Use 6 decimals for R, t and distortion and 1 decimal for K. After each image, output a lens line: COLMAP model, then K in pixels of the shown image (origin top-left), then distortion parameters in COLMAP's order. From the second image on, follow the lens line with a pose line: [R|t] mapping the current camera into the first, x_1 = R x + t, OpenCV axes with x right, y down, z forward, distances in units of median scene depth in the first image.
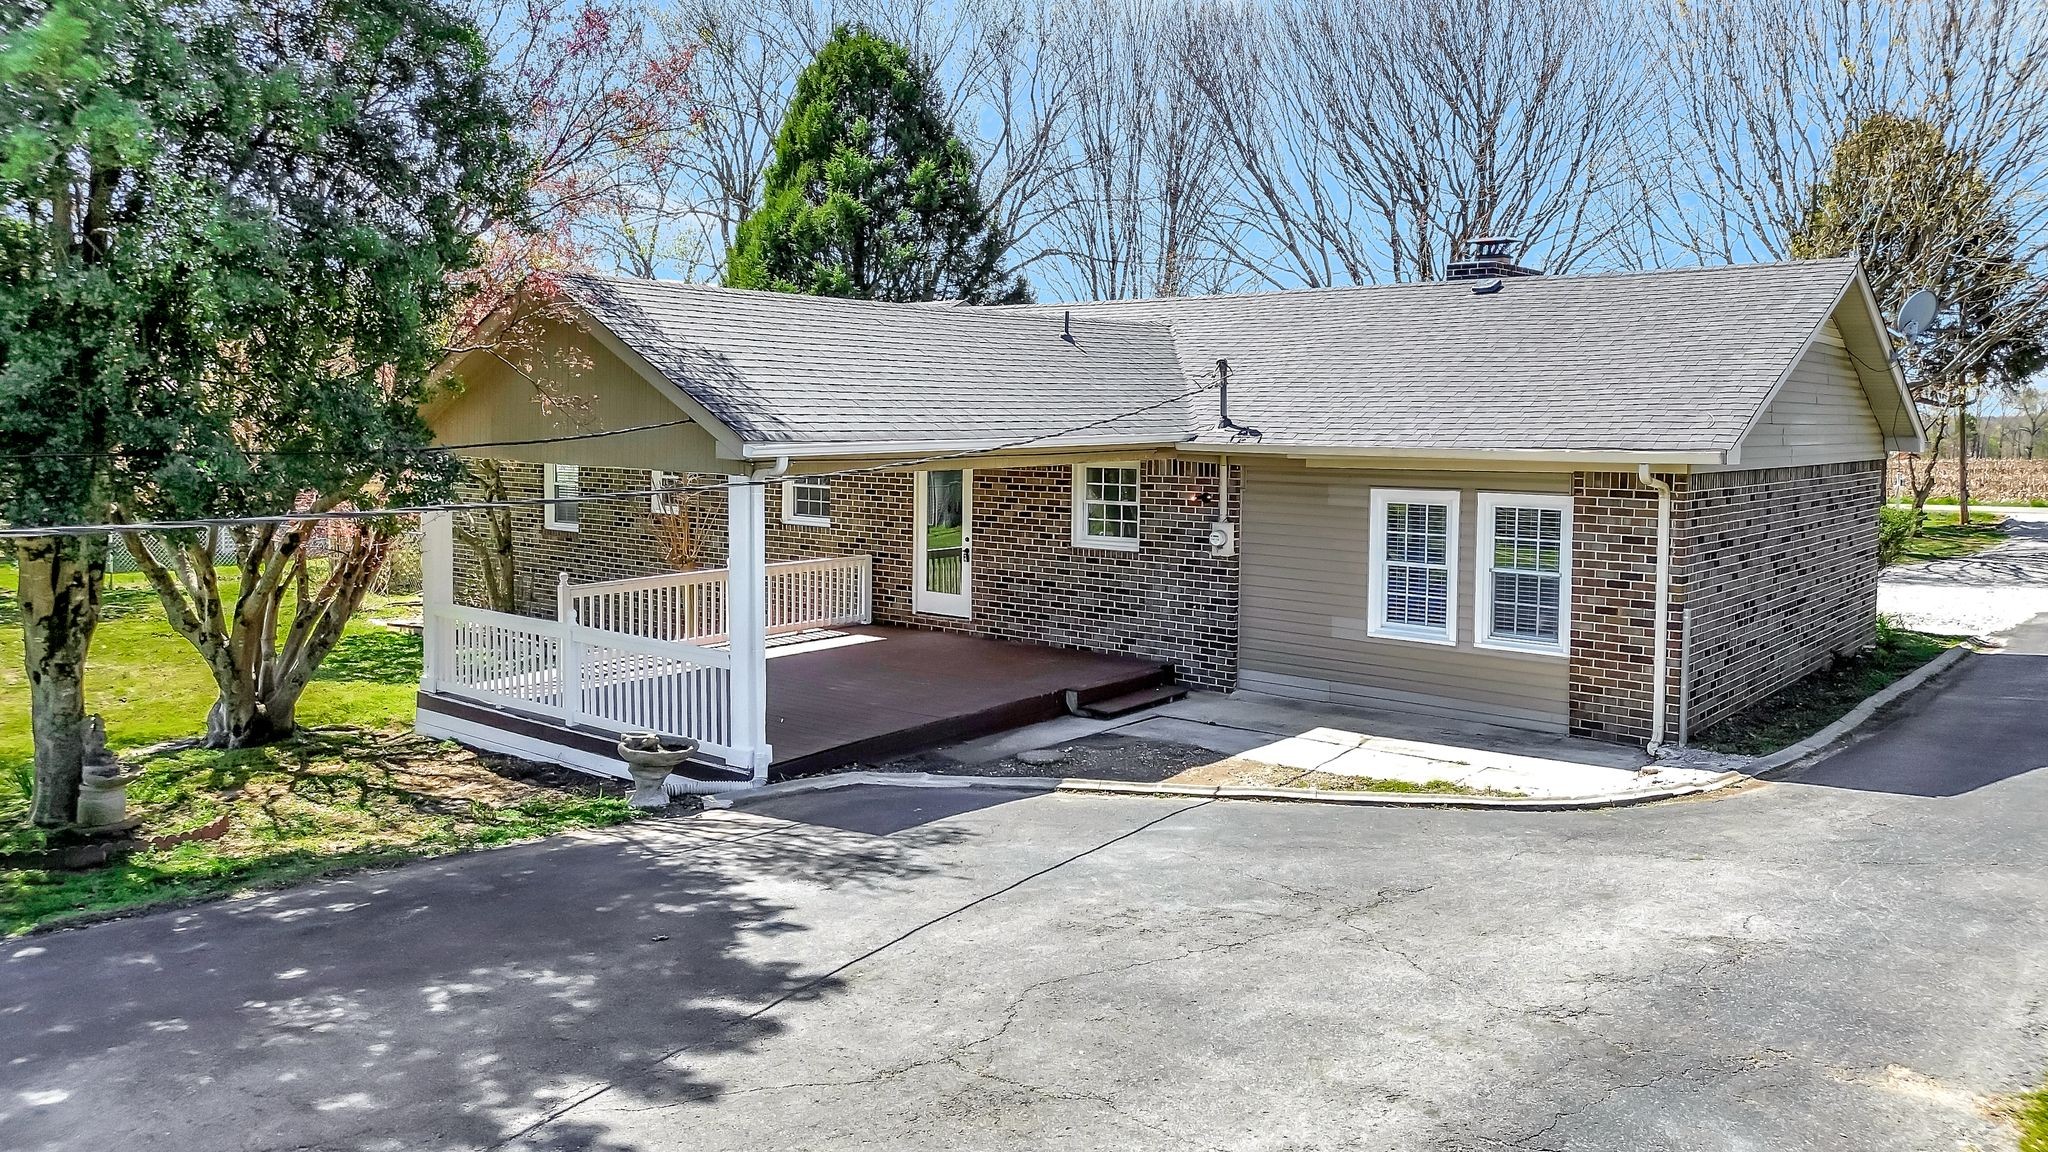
lens RADIAL K [[1459.3, 0, 1024.0], [0, 1459.3, 576.0], [0, 0, 1]] dist [0.326971, -0.001230]
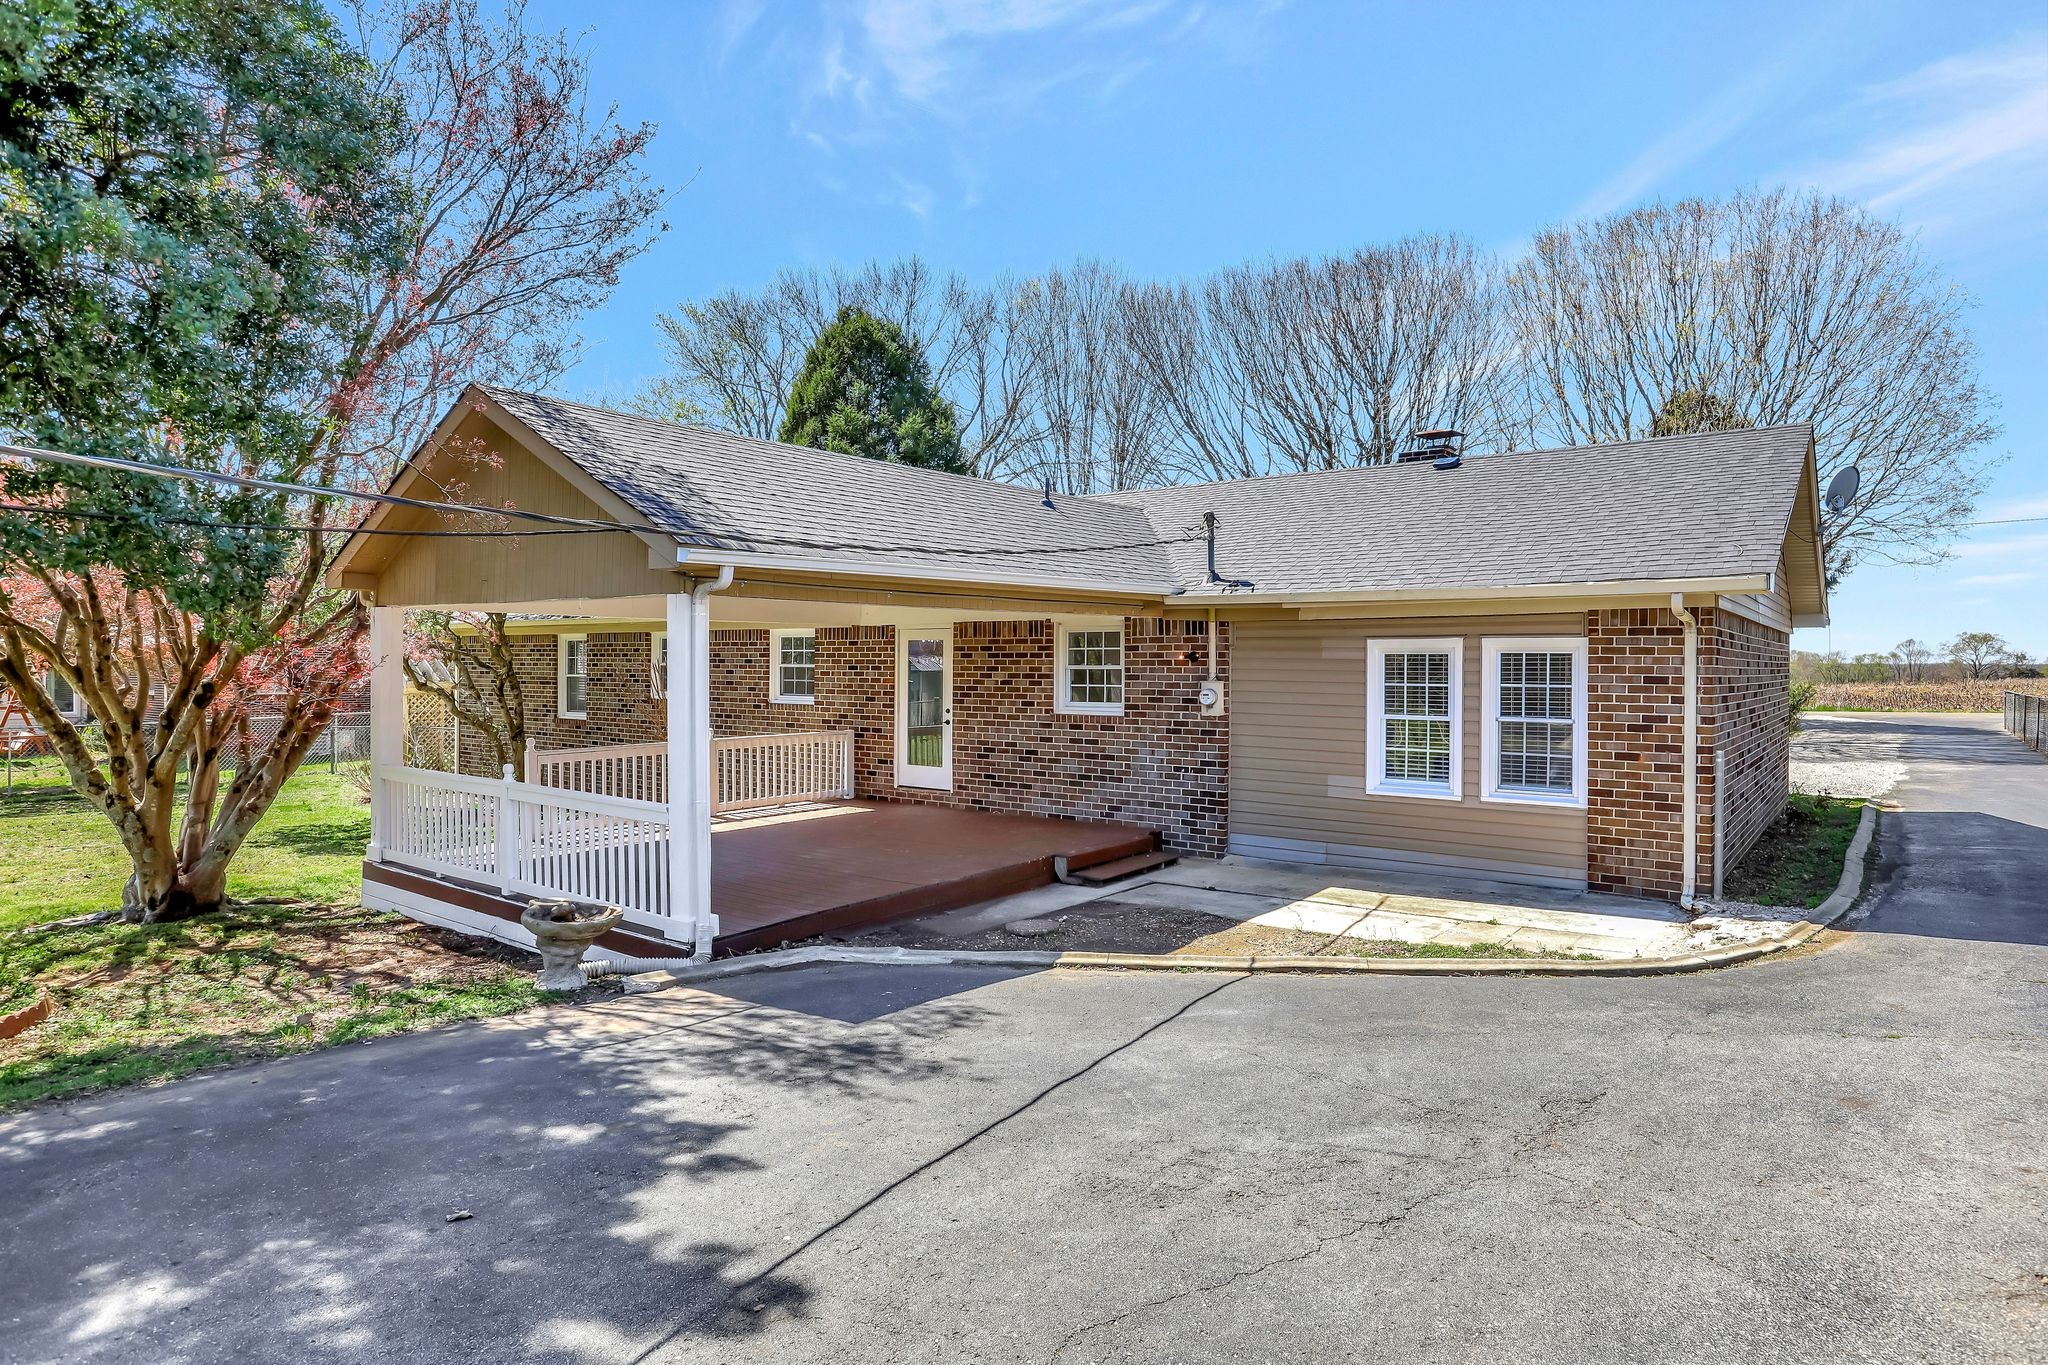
lens RADIAL K [[1106.1, 0, 1027.1], [0, 1106.1, 710.3], [0, 0, 1]] dist [-0.001548, 0.119435]
pose [[0.999490, -0.007449, 0.031058, -0.010542], [0.009802, 0.997036, -0.076311, 0.040845], [-0.030397, 0.076576, 0.996600, 0.302744]]
